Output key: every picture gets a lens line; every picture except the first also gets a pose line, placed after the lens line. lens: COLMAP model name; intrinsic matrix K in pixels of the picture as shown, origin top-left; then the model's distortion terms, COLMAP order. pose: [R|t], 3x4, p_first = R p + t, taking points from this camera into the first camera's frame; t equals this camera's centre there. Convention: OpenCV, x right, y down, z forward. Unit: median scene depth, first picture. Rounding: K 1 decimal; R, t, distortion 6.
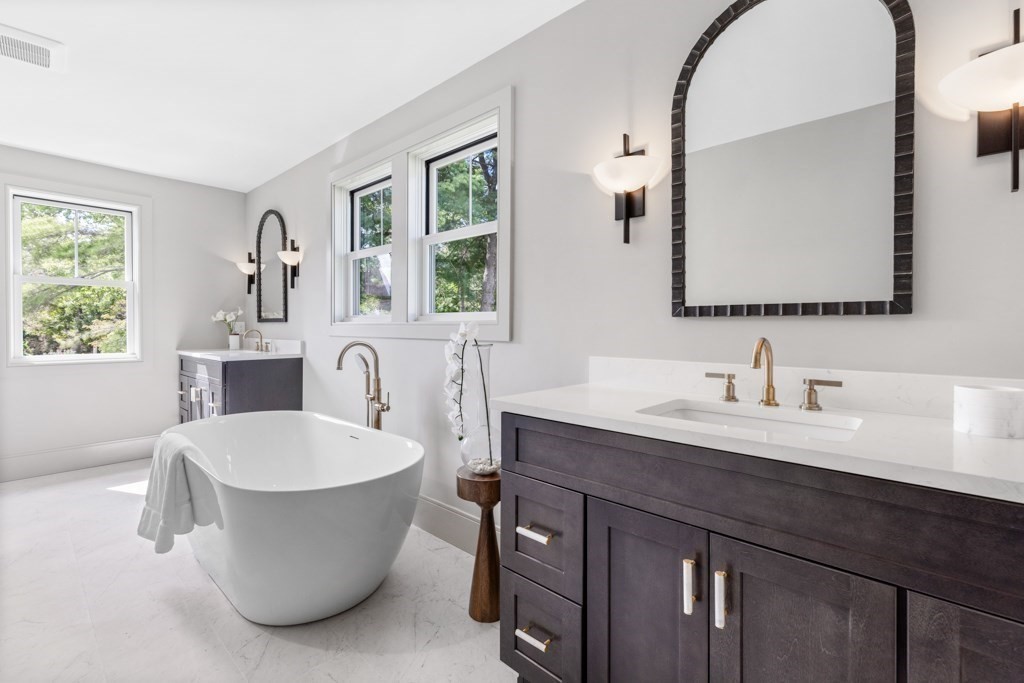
lens RADIAL K [[455.7, 0, 511.4], [0, 455.7, 334.3], [0, 0, 1]] dist [0.001855, -0.000094]
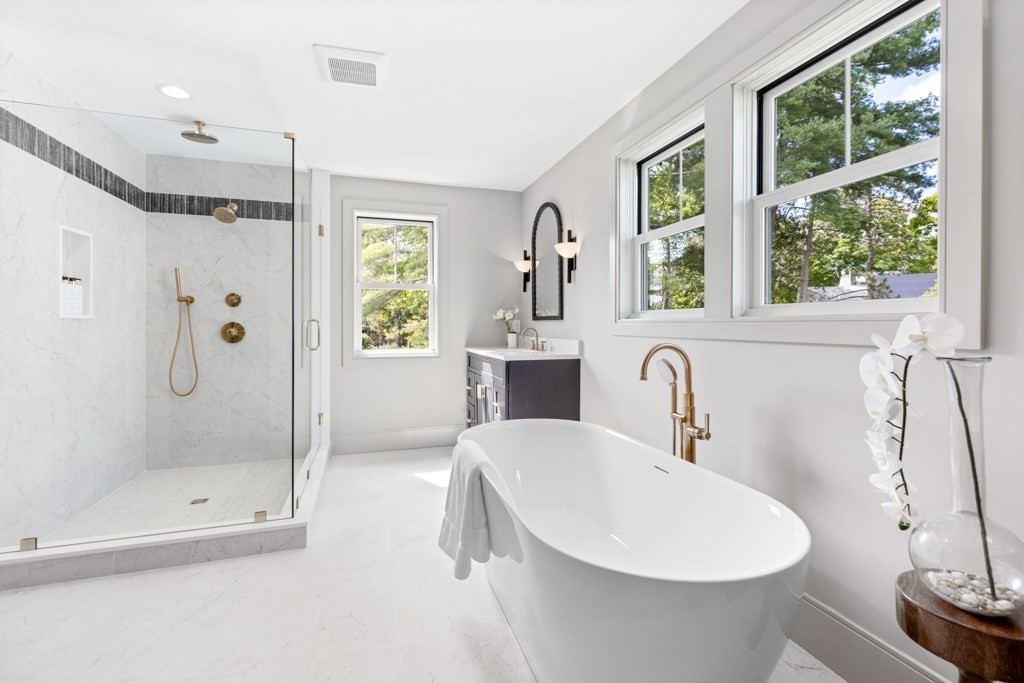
lens RADIAL K [[457.9, 0, 510.8], [0, 457.9, 329.3], [0, 0, 1]] dist [0.001439, -0.000660]
pose [[0.867737, 0.001460, -0.497022, -0.125203], [-0.004395, 0.999979, -0.004734, -0.002630], [0.497005, 0.006292, 0.867725, 0.142288]]
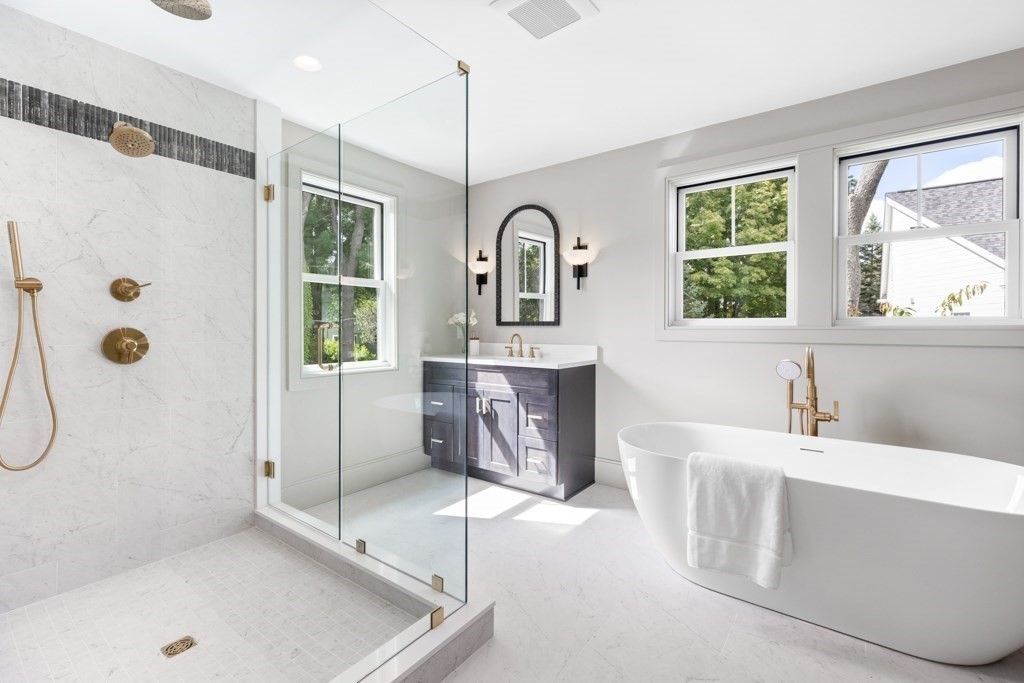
lens RADIAL K [[457.9, 0, 510.8], [0, 457.9, 329.3], [0, 0, 1]] dist [0.001439, -0.000660]
pose [[0.995086, -0.002769, 0.098980, -0.719933], [0.003967, 0.999921, -0.011907, -0.009228], [-0.098939, 0.012241, 0.995018, 0.084964]]
